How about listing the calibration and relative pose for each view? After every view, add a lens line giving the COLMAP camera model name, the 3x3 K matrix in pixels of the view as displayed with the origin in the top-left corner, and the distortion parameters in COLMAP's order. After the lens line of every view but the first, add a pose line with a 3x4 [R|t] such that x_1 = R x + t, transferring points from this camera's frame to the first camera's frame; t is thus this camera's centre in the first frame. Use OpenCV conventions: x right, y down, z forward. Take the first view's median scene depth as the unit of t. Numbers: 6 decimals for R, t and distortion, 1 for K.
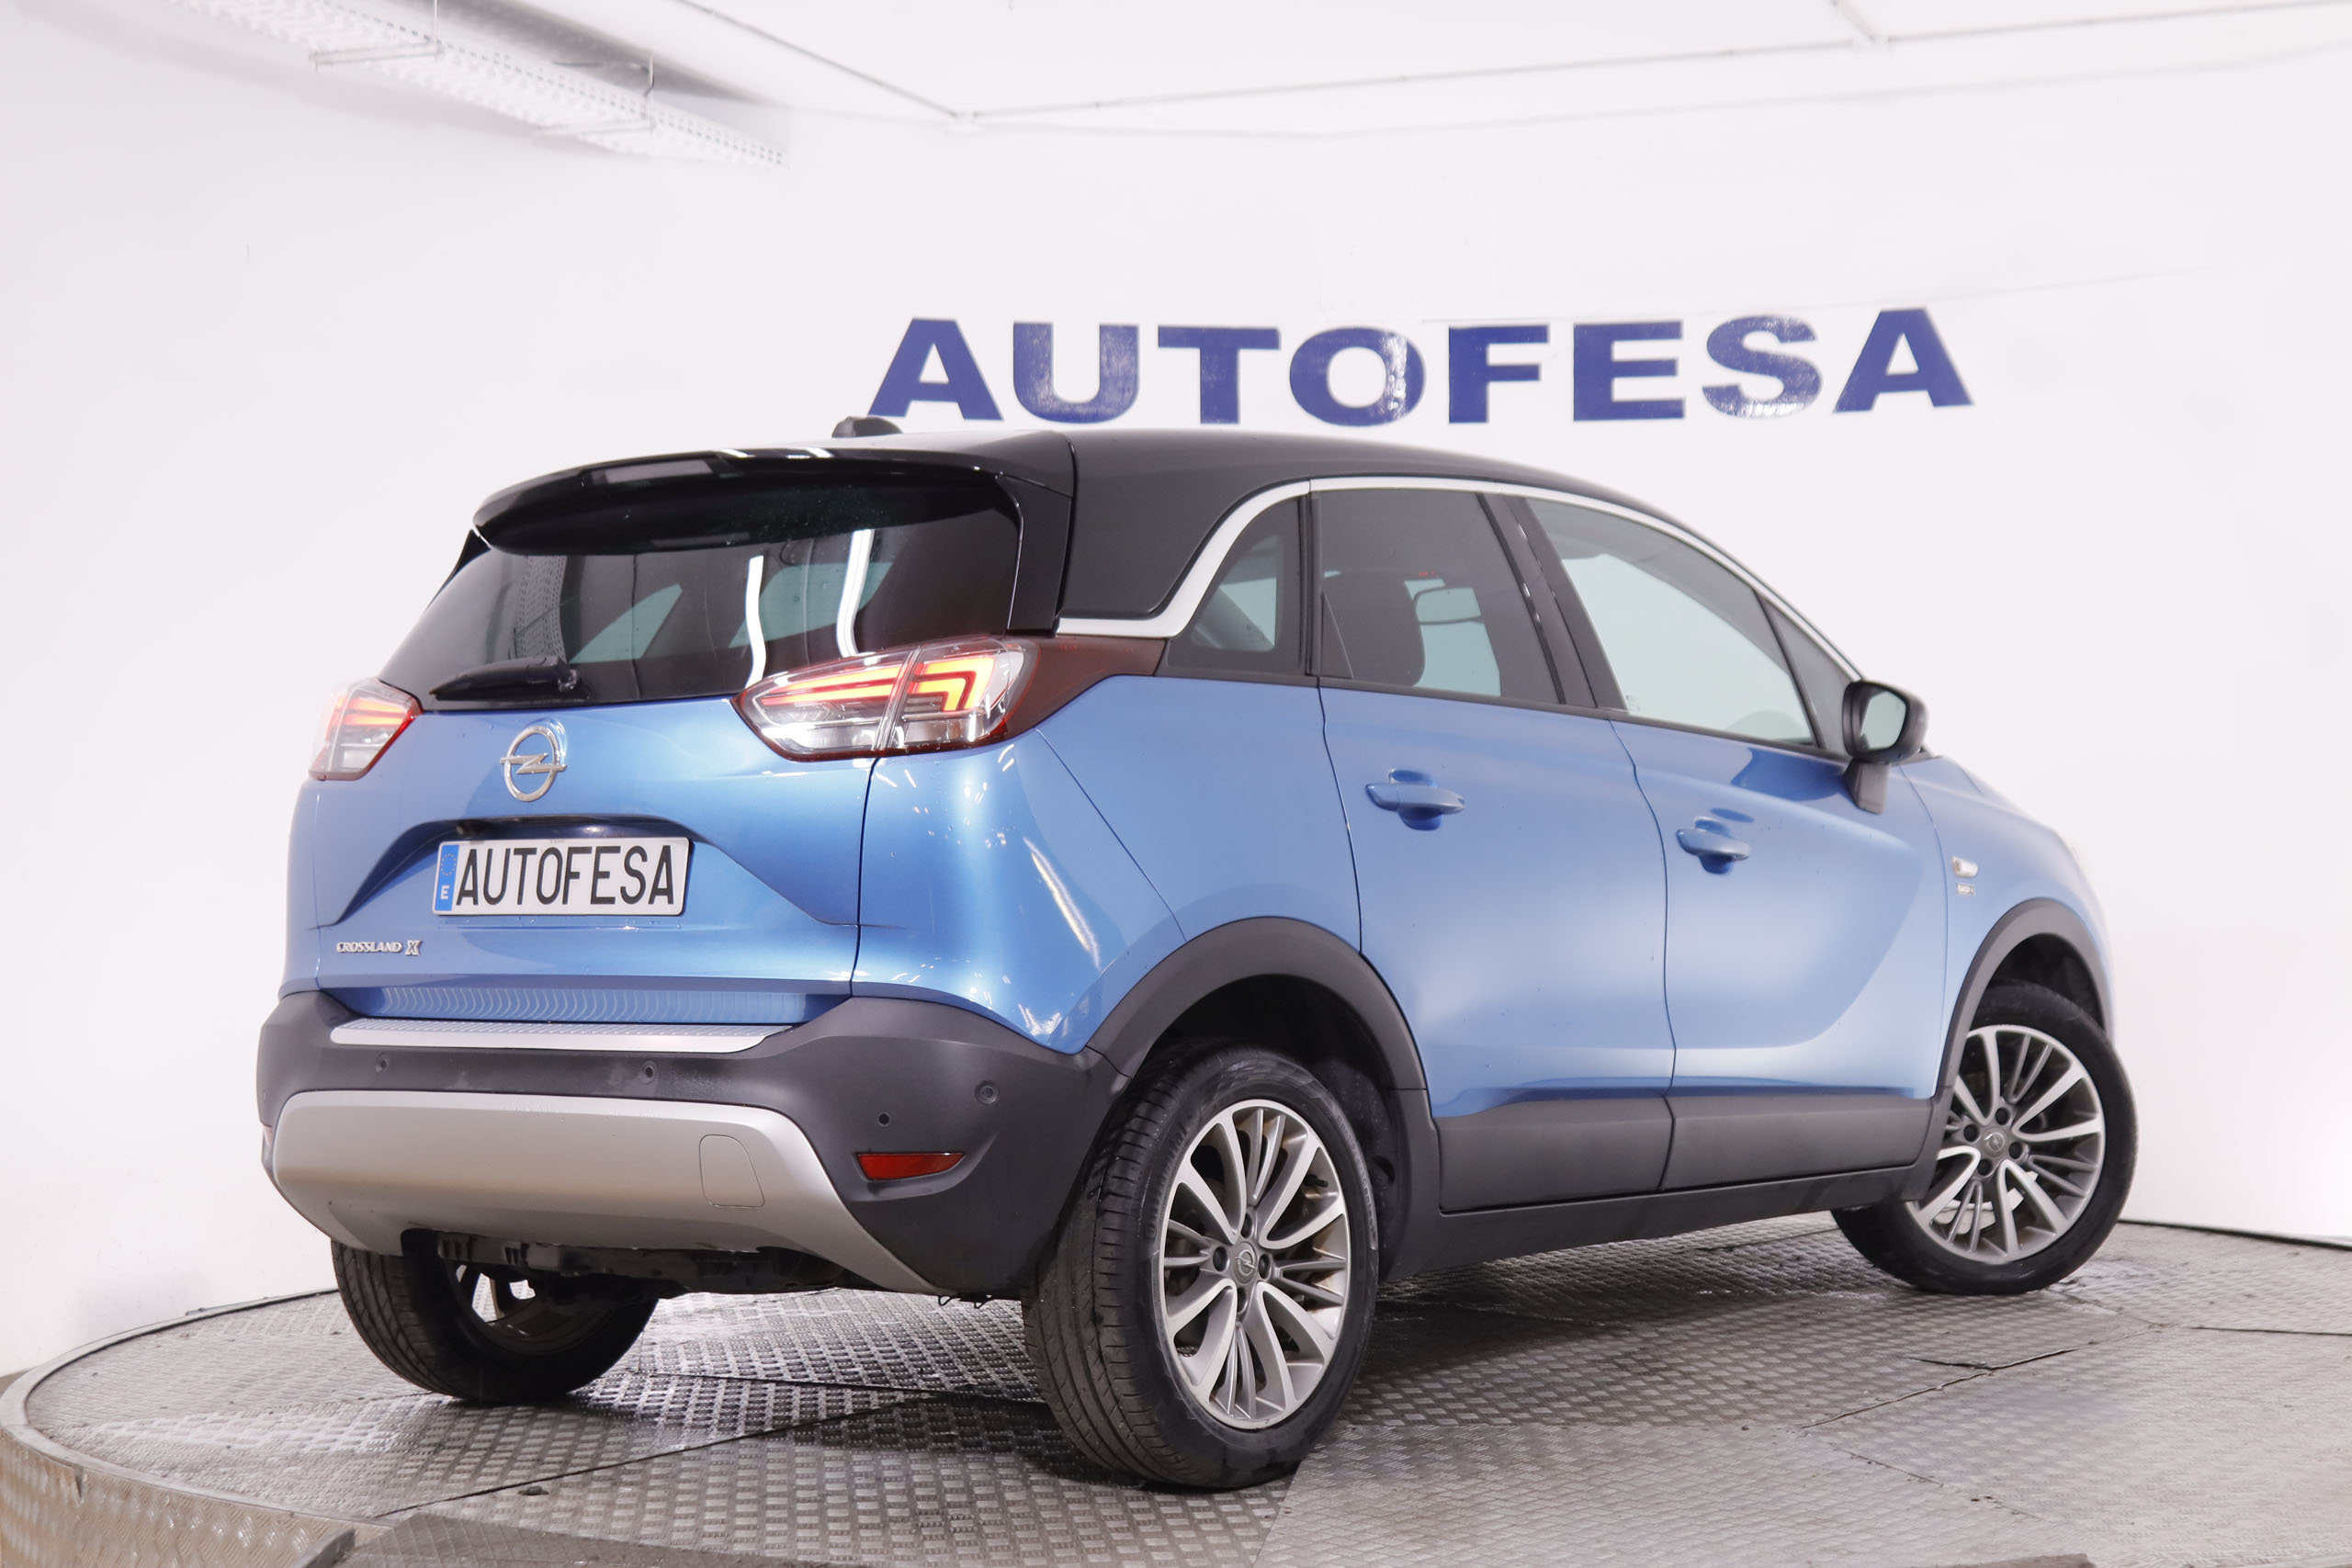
lens RADIAL K [[3887.2, 0, 1176.0], [0, 3887.2, 784.0], [0, 0, 1]] dist [0.032031, 0.035044]
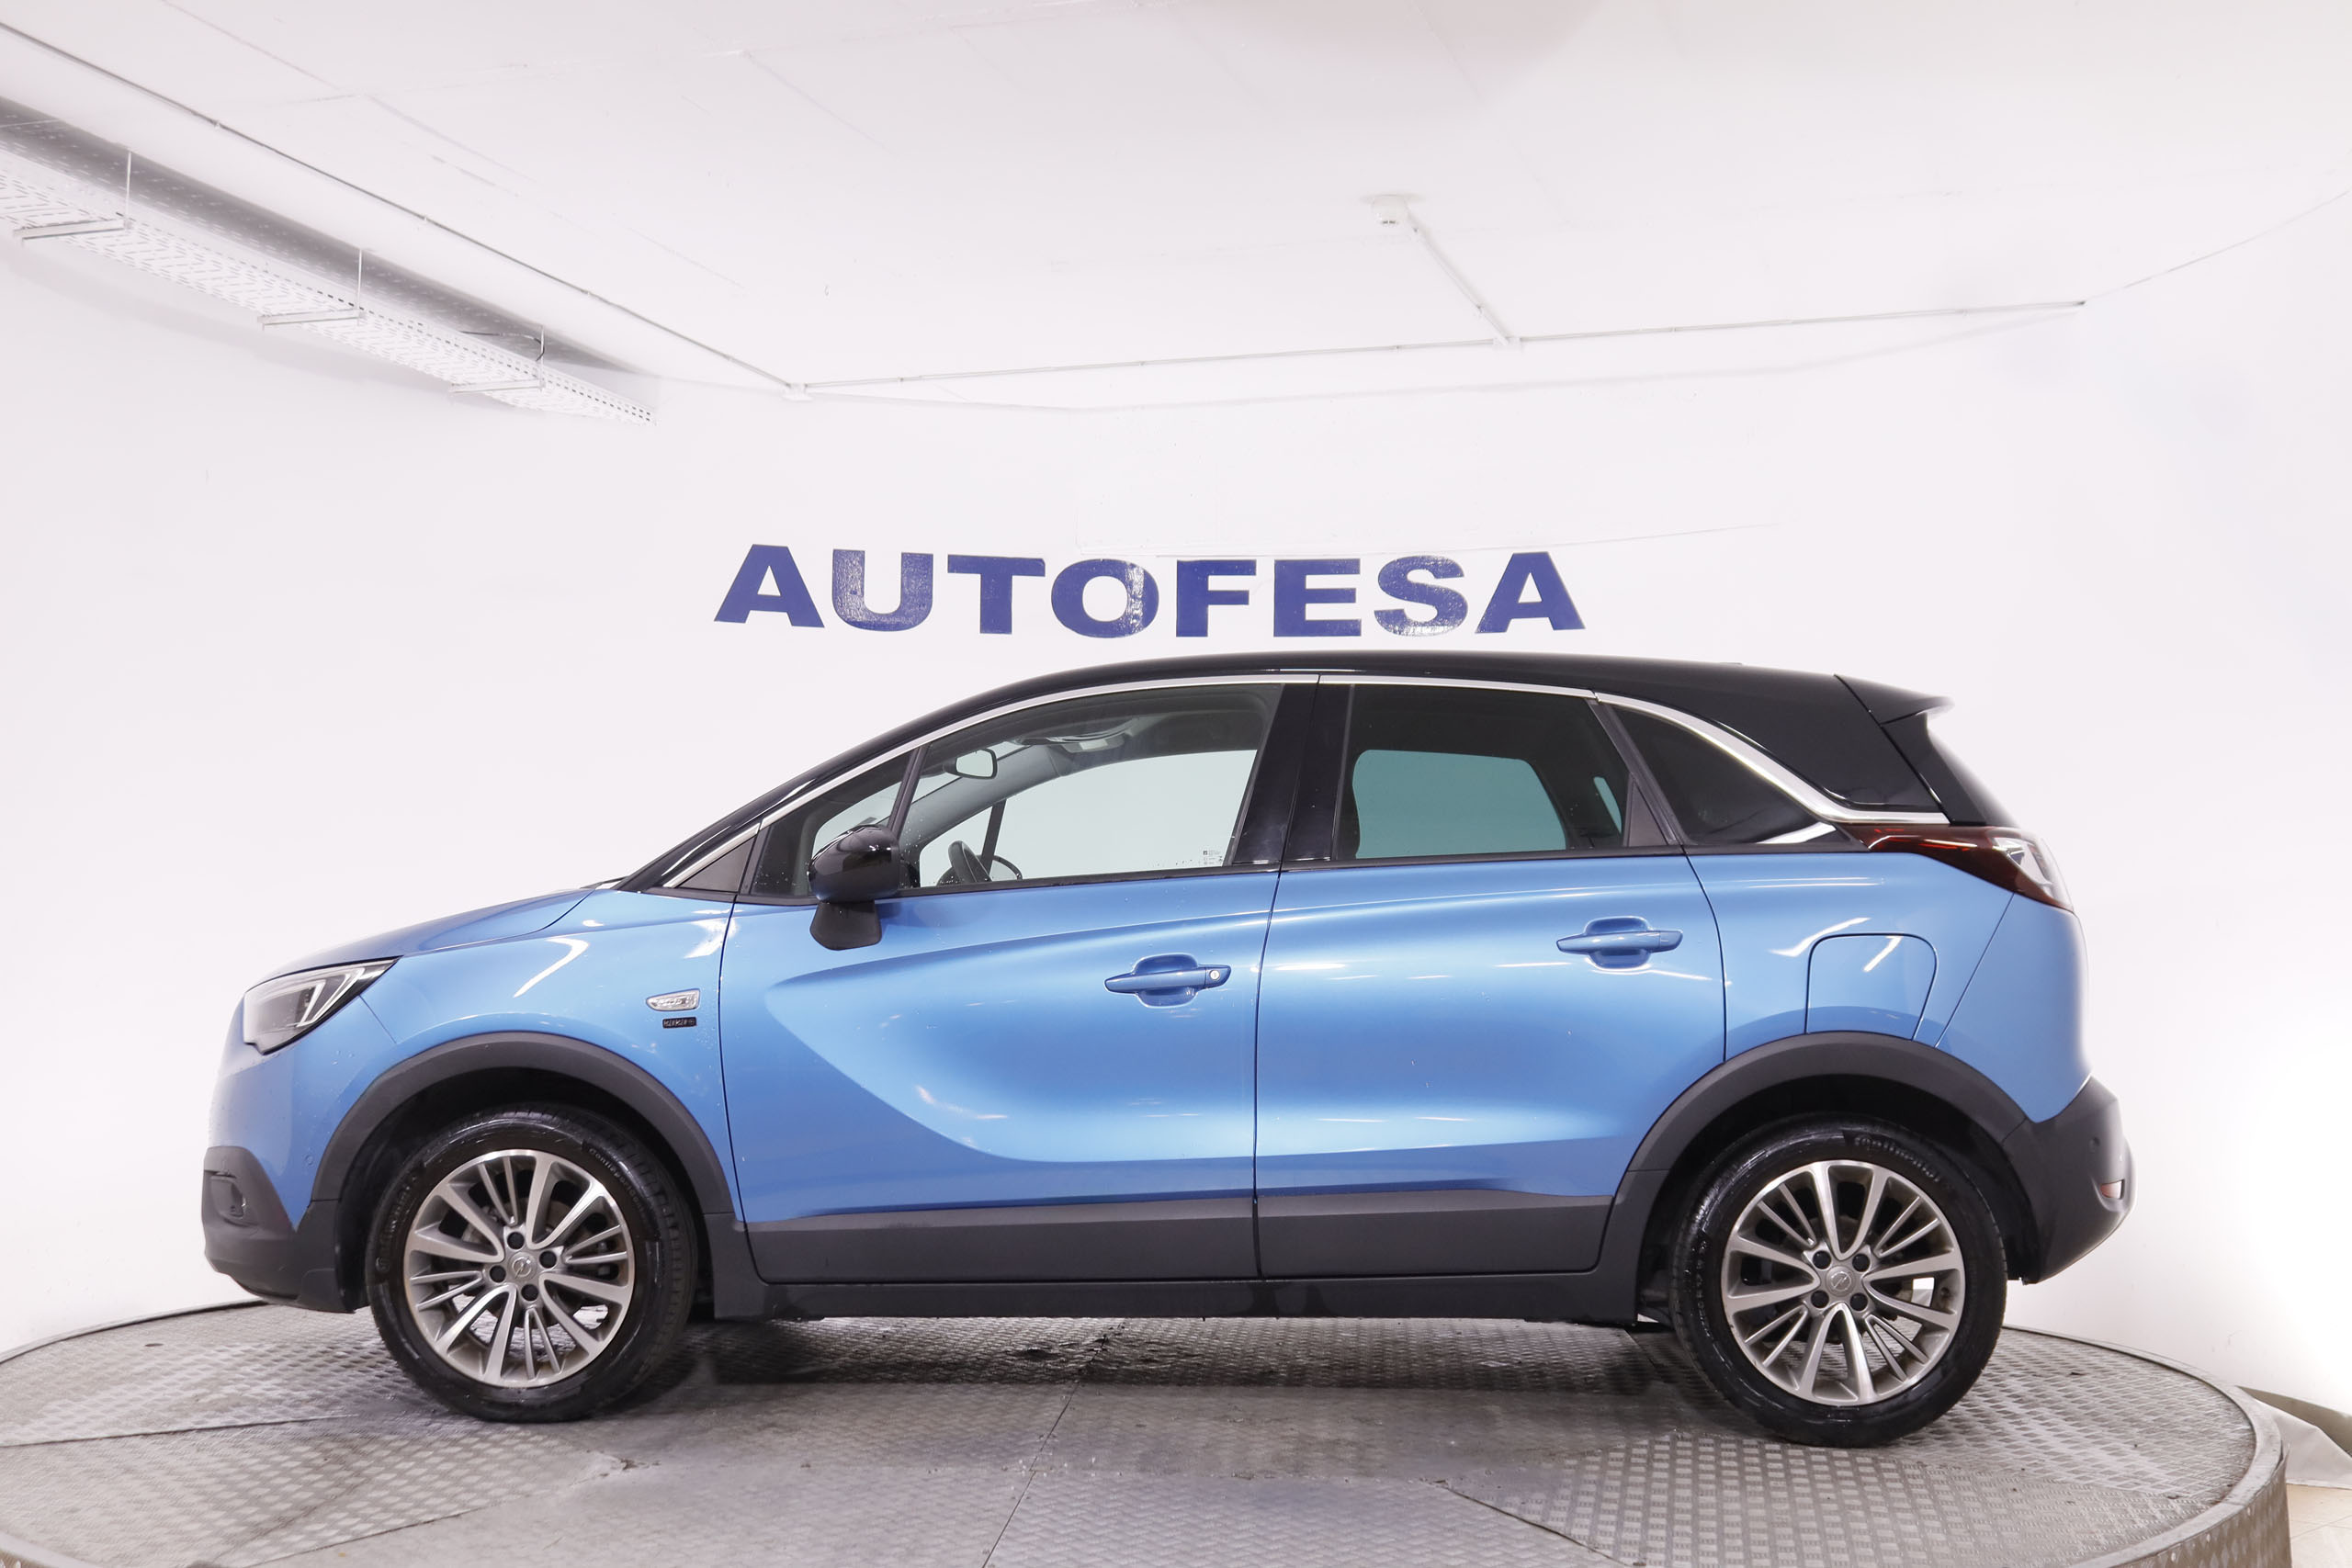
lens RADIAL K [[2791.8, 0, 1176.0], [0, 2791.8, 784.0], [0, 0, 1]] dist [-0.075770, 0.101844]
pose [[0.997939, 0.015535, 0.062258, 0.015173], [-0.012392, 0.998644, -0.050558, 0.001781], [-0.062959, 0.049682, 0.996779, 0.102237]]
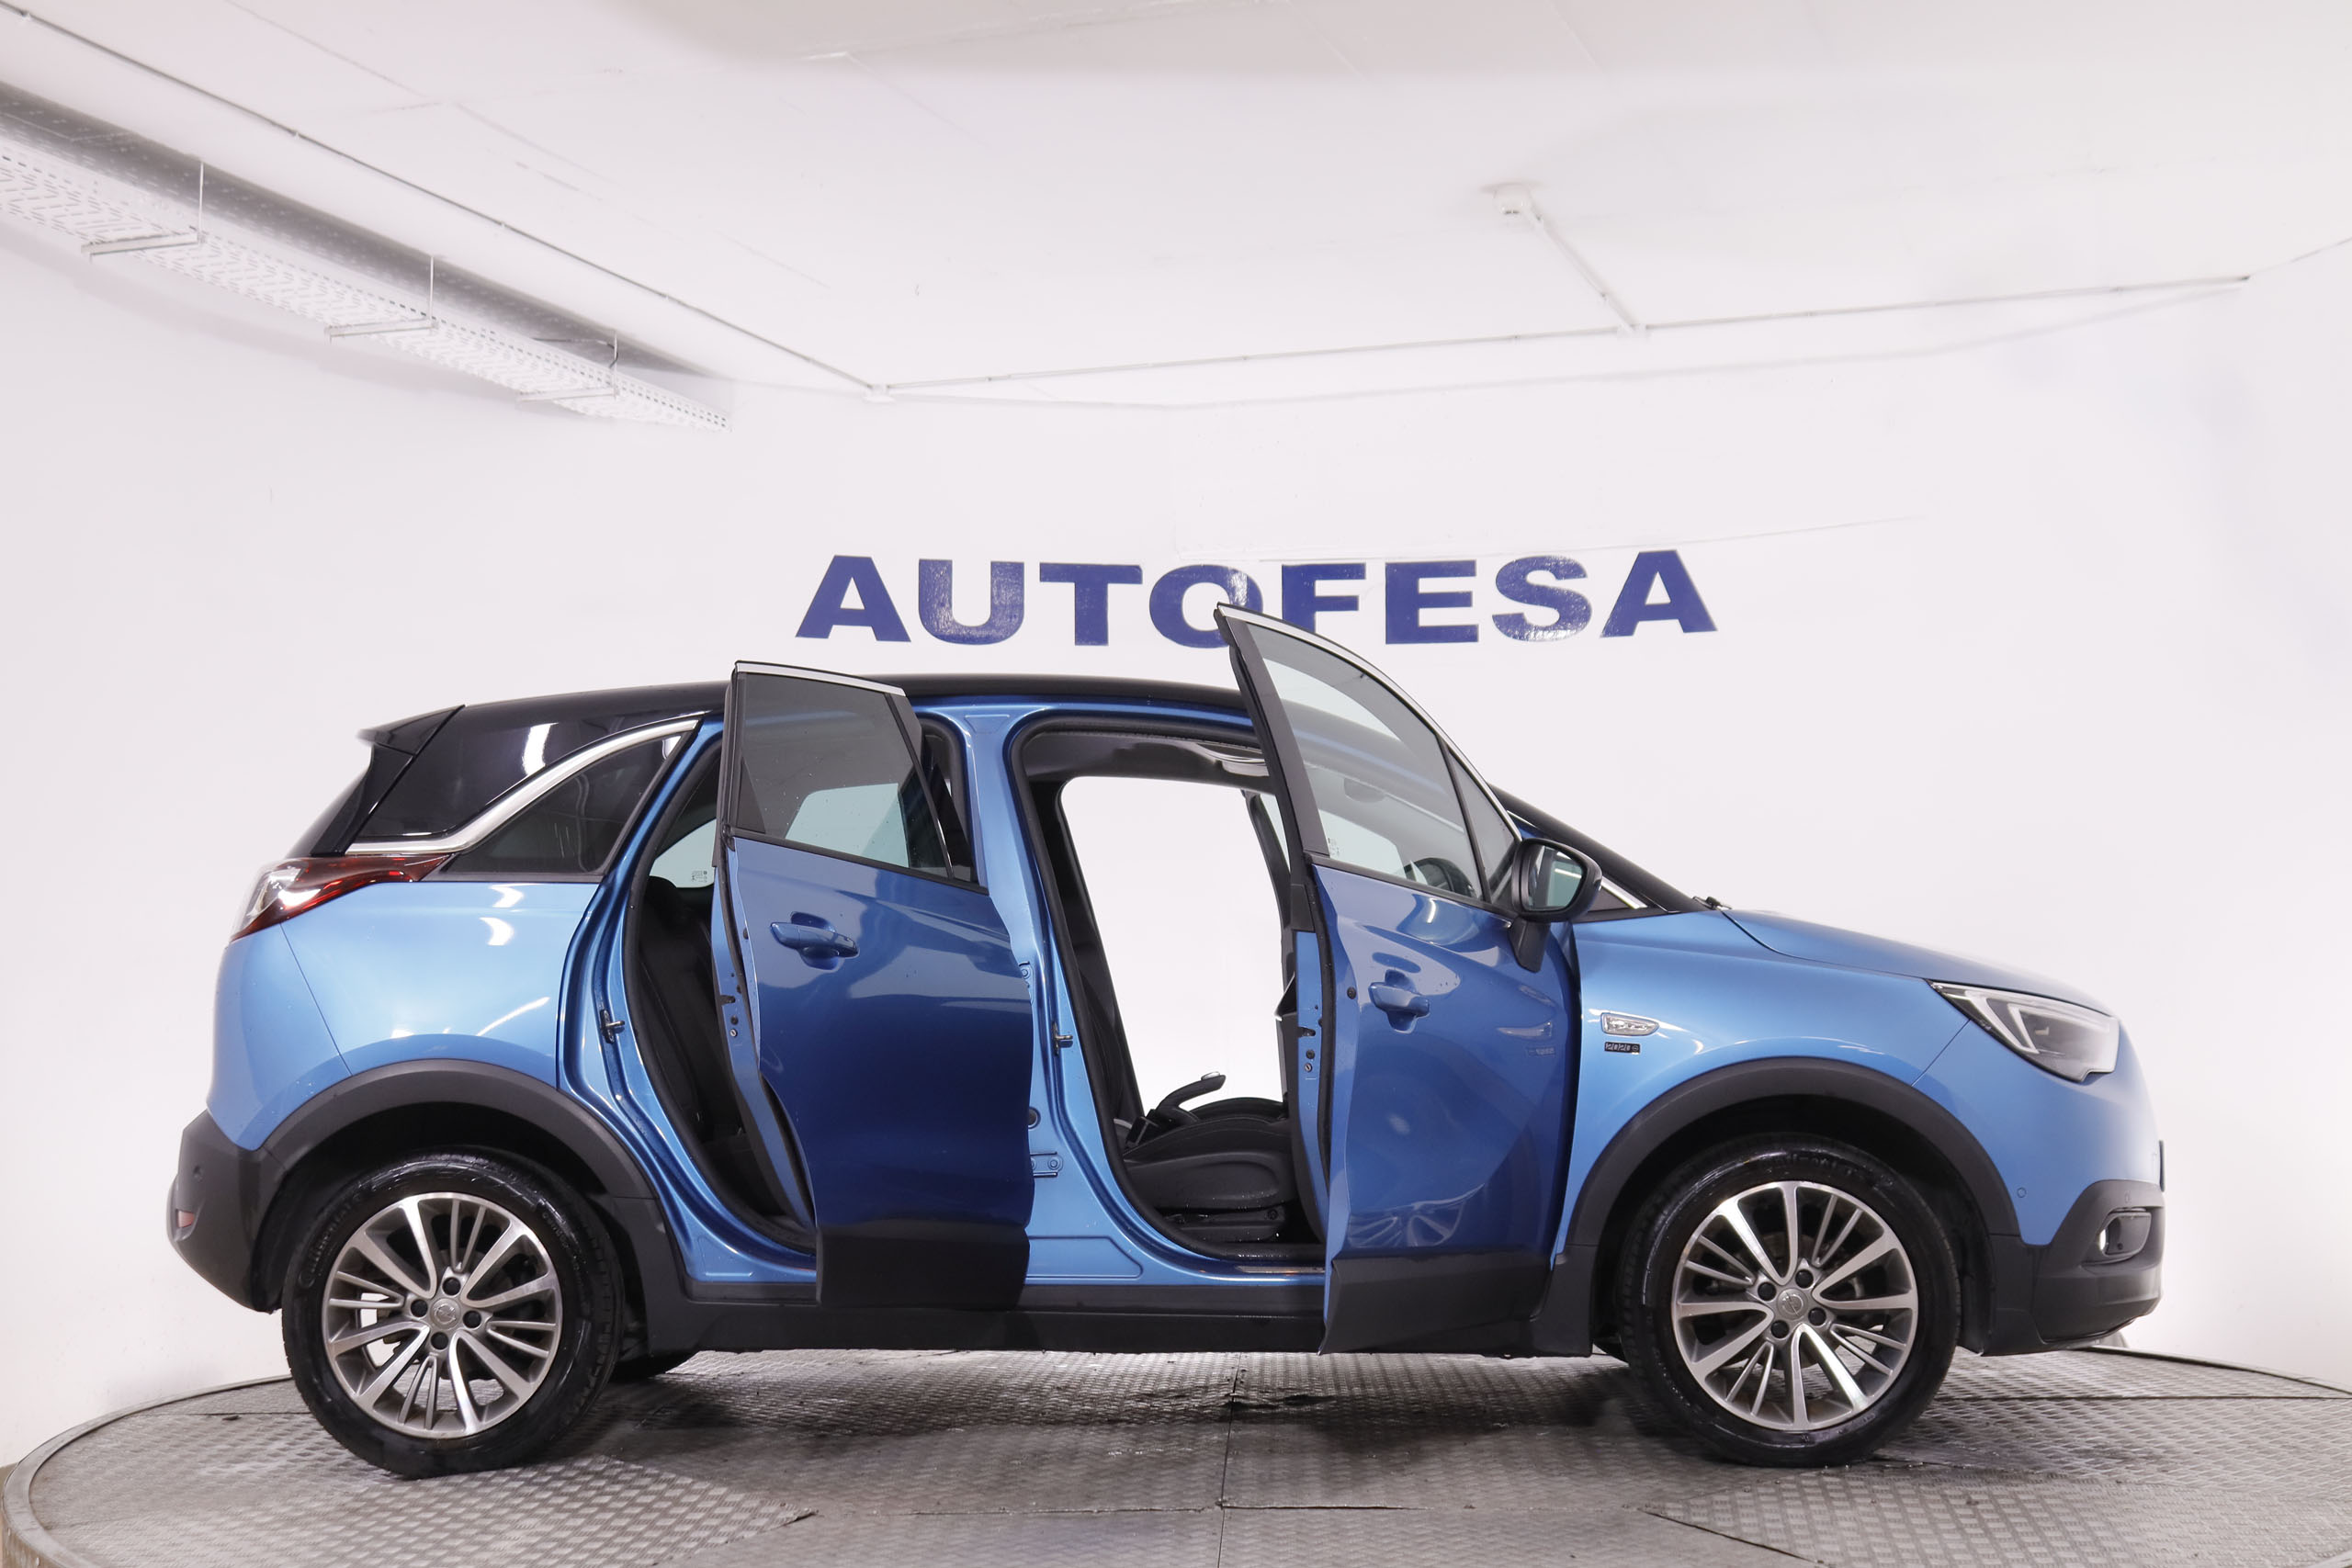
lens RADIAL K [[3082.2, 0, 1176.0], [0, 3082.2, 784.0], [0, 0, 1]] dist [-0.040274, 0.049859]
pose [[0.999193, 0.001133, 0.040163, -0.000993], [0.001064, 0.998506, -0.054627, 0.002156], [-0.040164, 0.054625, 0.997699, 0.060257]]
